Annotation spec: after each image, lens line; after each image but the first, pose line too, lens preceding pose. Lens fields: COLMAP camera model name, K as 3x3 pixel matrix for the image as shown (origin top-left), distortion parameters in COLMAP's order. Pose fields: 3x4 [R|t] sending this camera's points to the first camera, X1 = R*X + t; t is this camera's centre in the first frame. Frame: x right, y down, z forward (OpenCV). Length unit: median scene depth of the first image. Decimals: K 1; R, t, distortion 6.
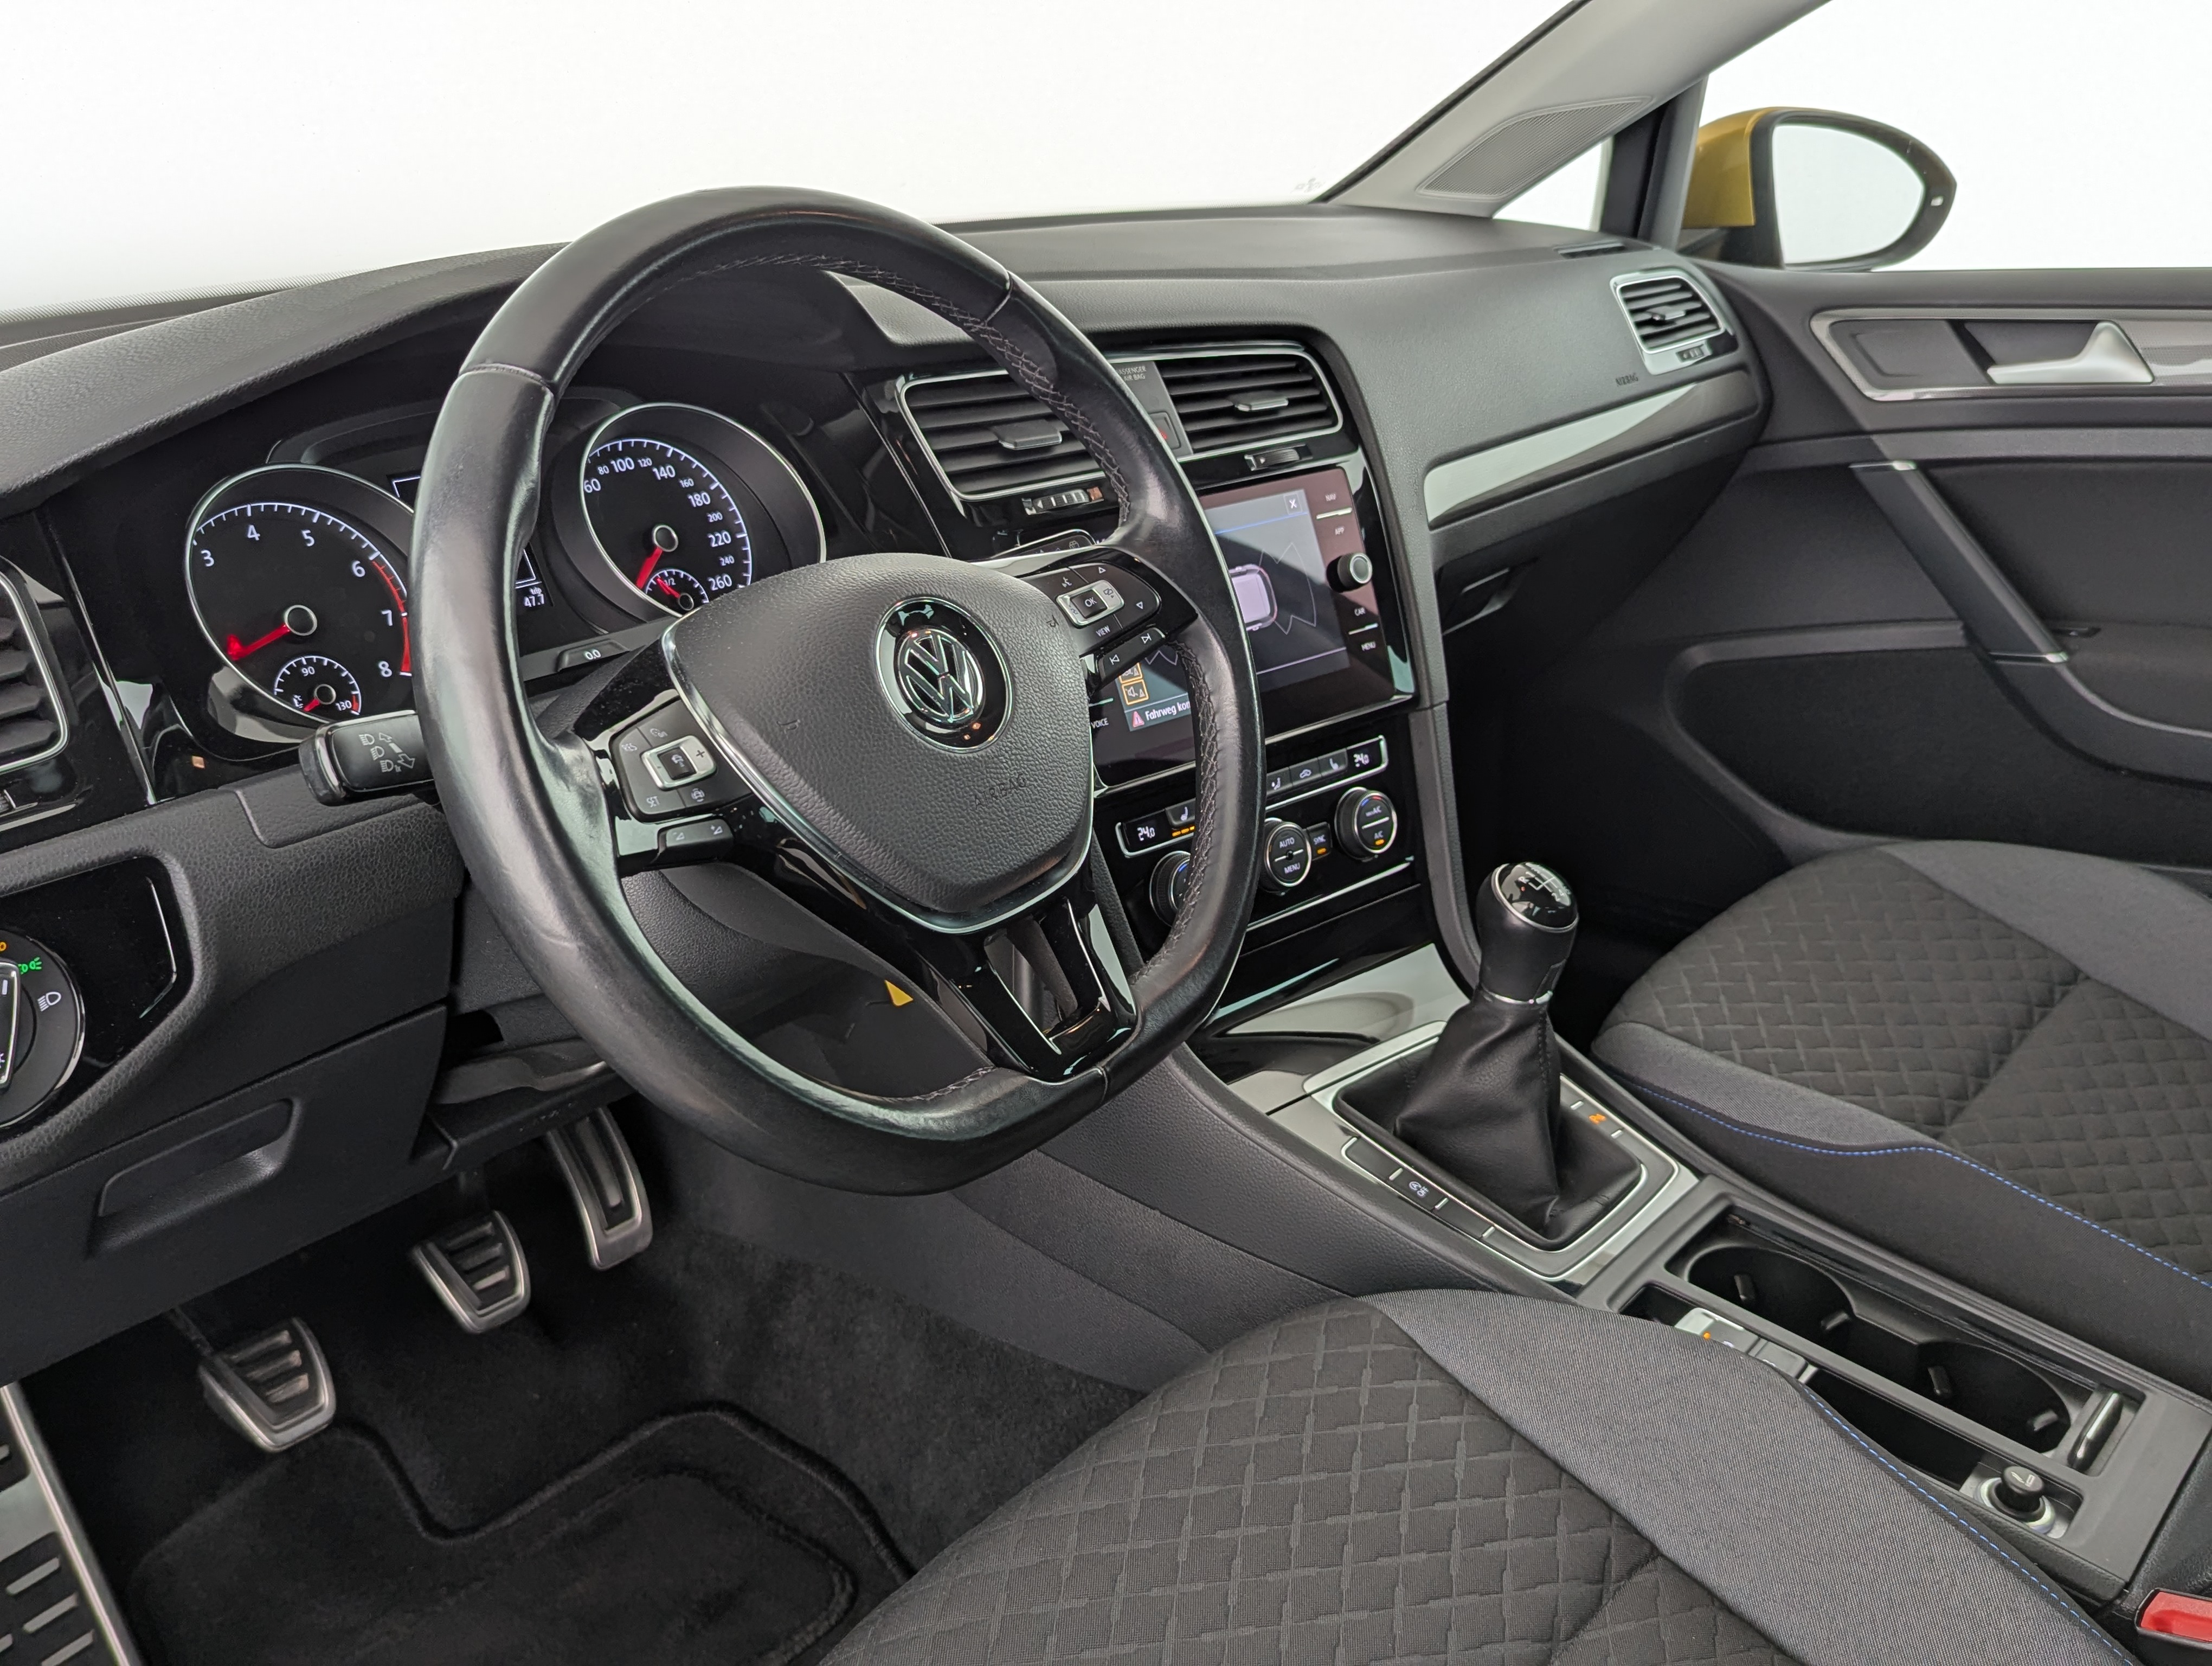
lens RADIAL K [[2013.6, 0, 1109.4], [0, 2013.6, 841.4], [0, 0, 1]] dist [0.018205, 0.018655]
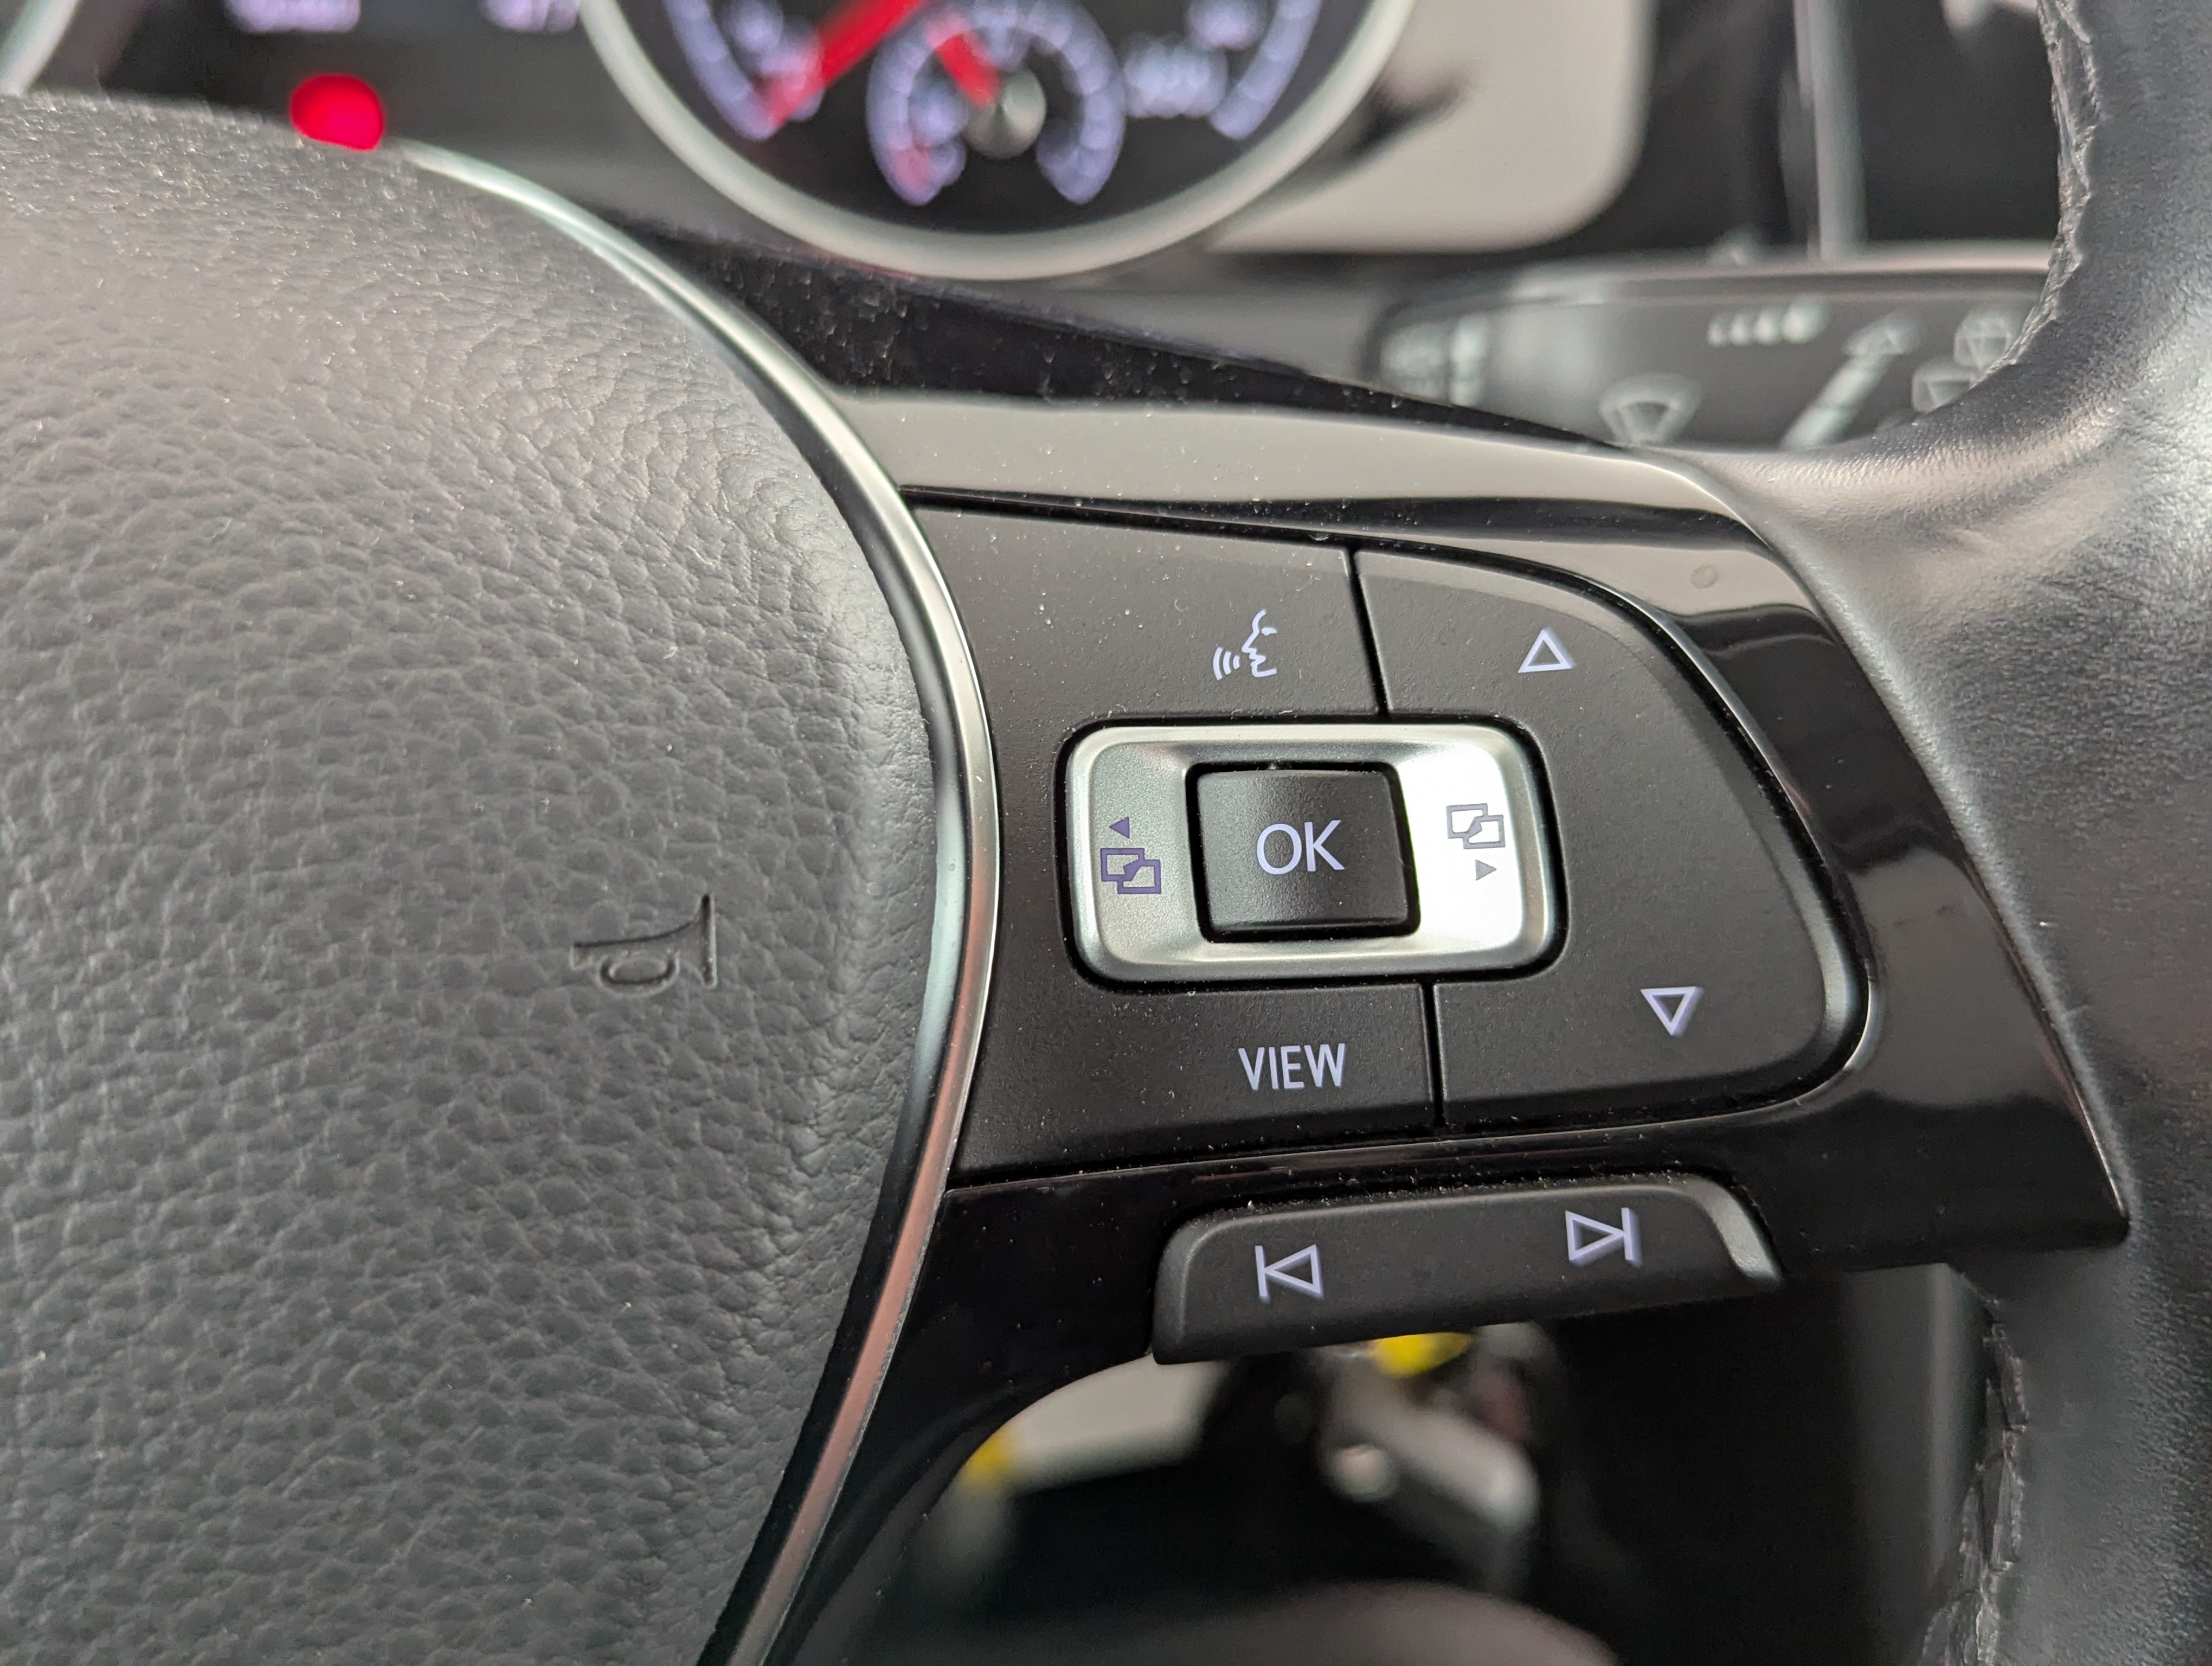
lens RADIAL K [[2009.9, 0, 1106.0], [0, 2009.9, 833.0], [0, 0, 1]] dist [0.052787, -0.009780]
pose [[0.702273, 0.470555, -0.534219, 0.048134], [-0.311865, 0.877916, 0.363323, -0.139316], [0.639963, -0.088548, 0.763286, 0.724305]]
